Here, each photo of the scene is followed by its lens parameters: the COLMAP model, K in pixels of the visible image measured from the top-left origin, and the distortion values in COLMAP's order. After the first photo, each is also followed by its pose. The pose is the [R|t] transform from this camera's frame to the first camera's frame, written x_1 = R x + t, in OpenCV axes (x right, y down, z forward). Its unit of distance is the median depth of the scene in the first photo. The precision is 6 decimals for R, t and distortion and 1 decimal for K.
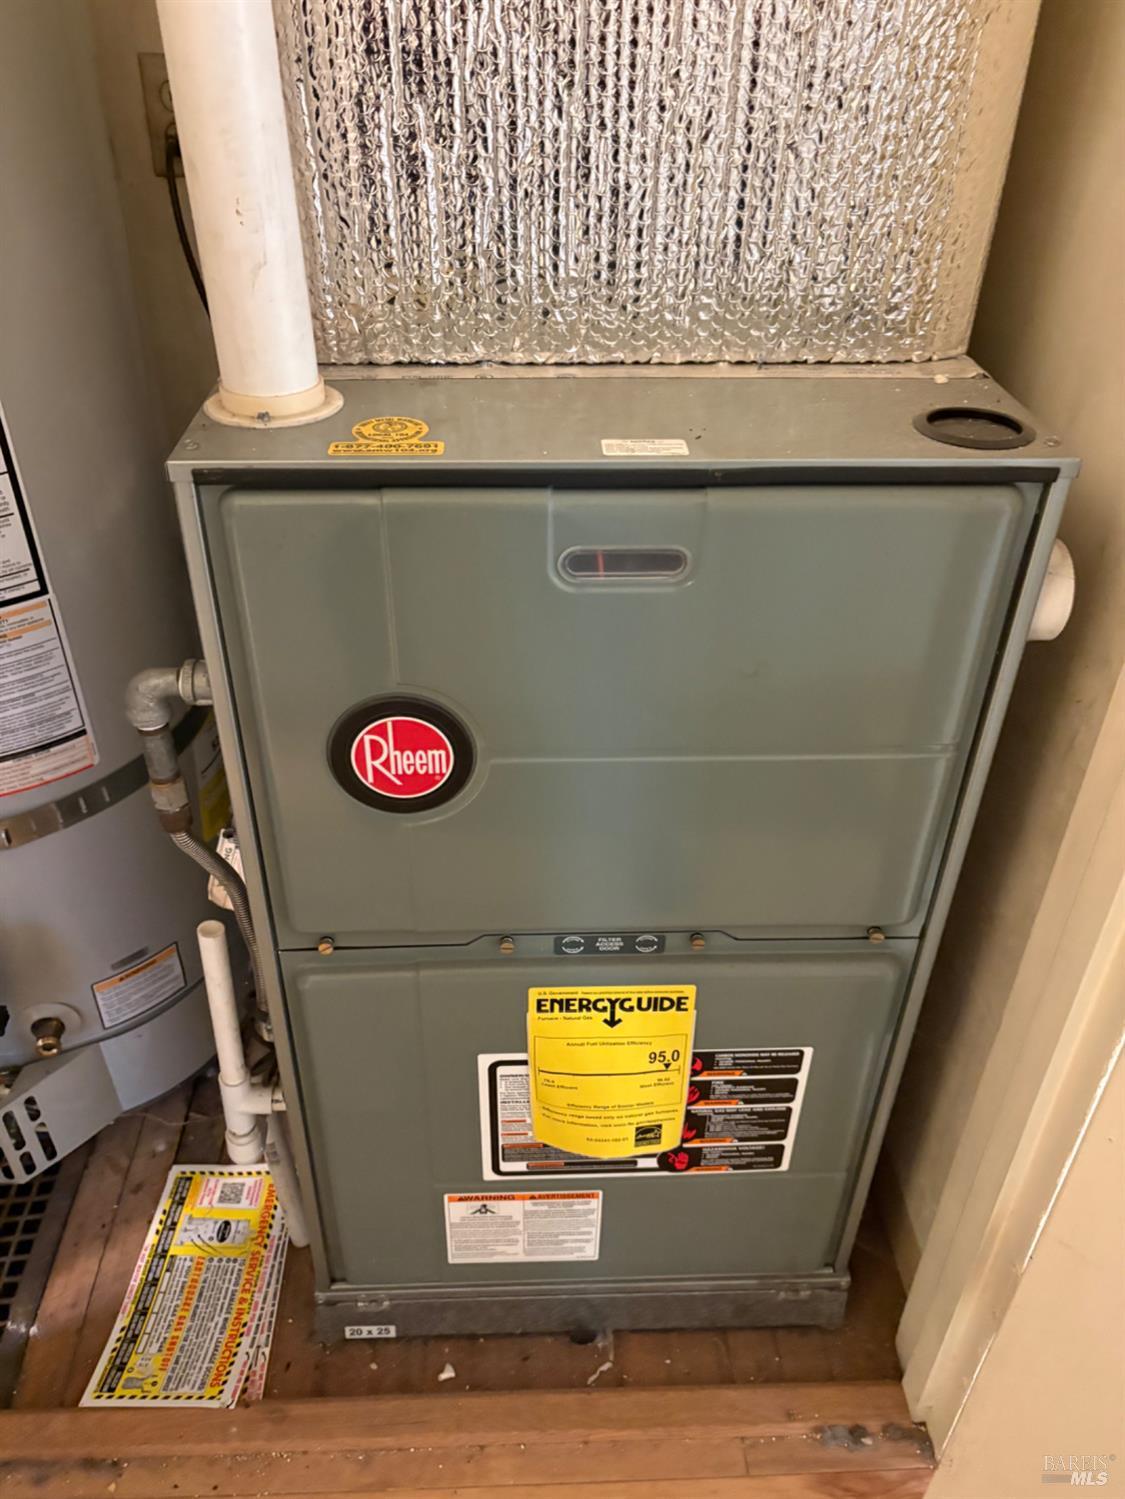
lens RADIAL K [[1135.5, 0, 560.9], [0, 1135.5, 751.1], [0, 0, 1]] dist [0.001966, 0.004183]
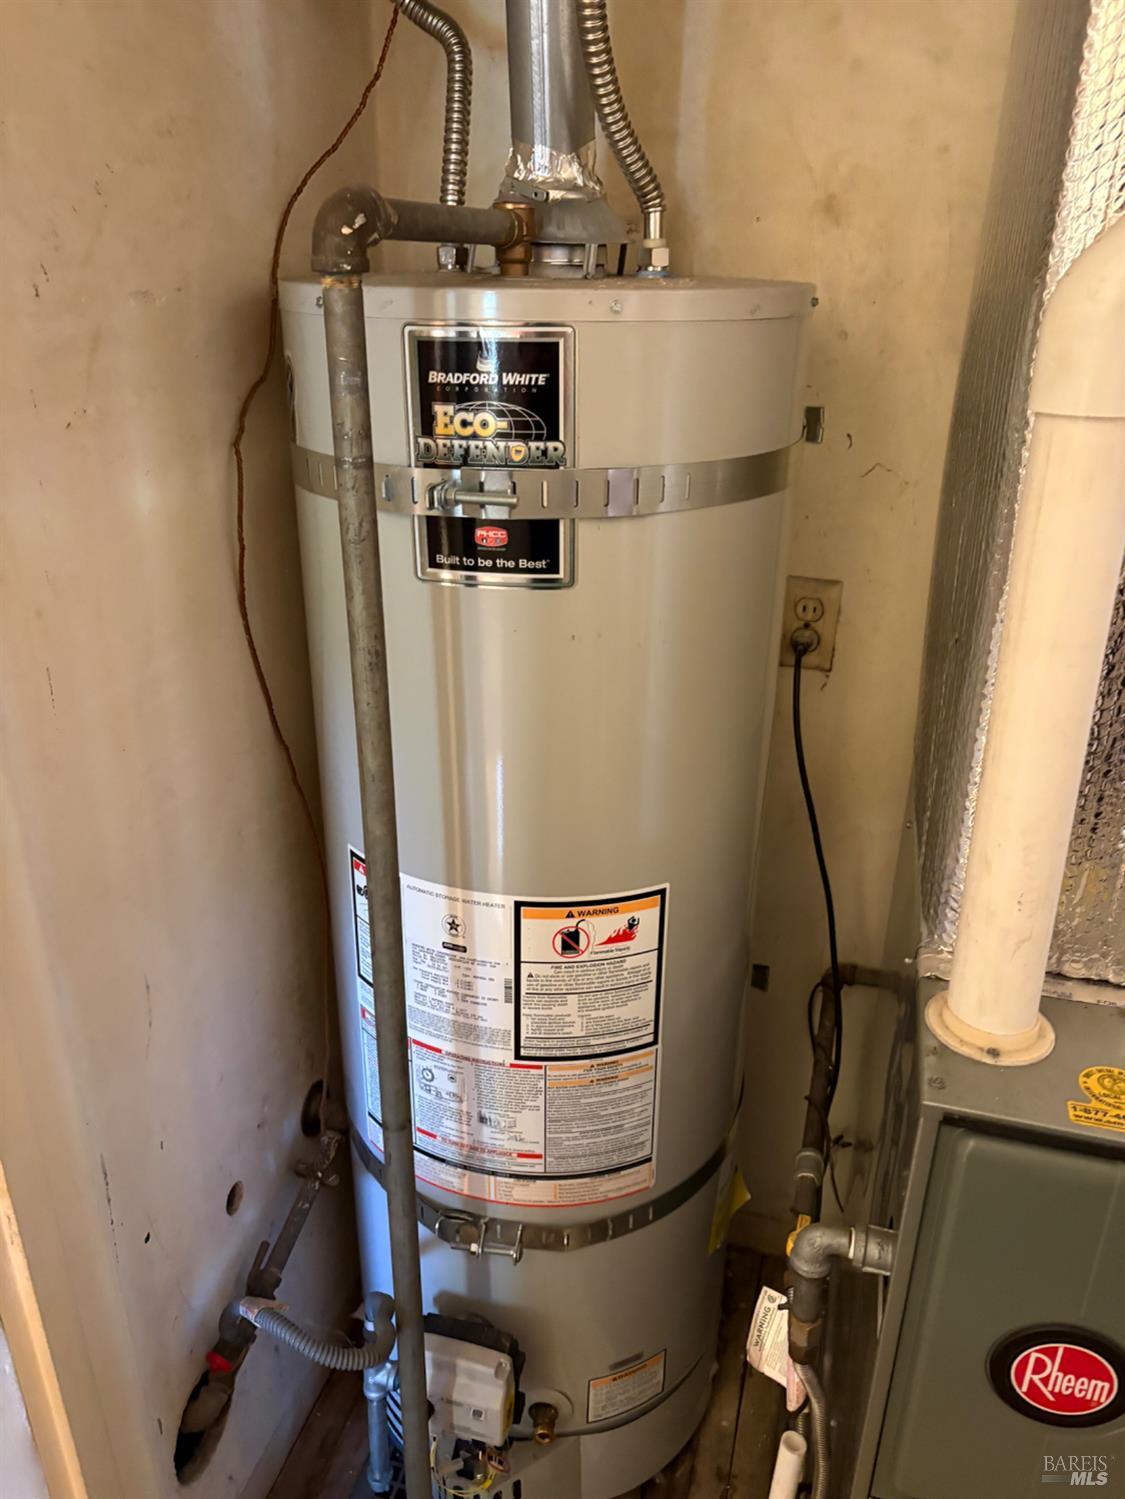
lens RADIAL K [[1135.5, 0, 564.6], [0, 1135.5, 748.4], [0, 0, 1]] dist [0.001966, 0.004183]
pose [[0.951416, 0.127557, -0.280245, -0.347388], [-0.180524, 0.968398, -0.172092, -0.282819], [0.249438, 0.214322, 0.944376, -0.198615]]
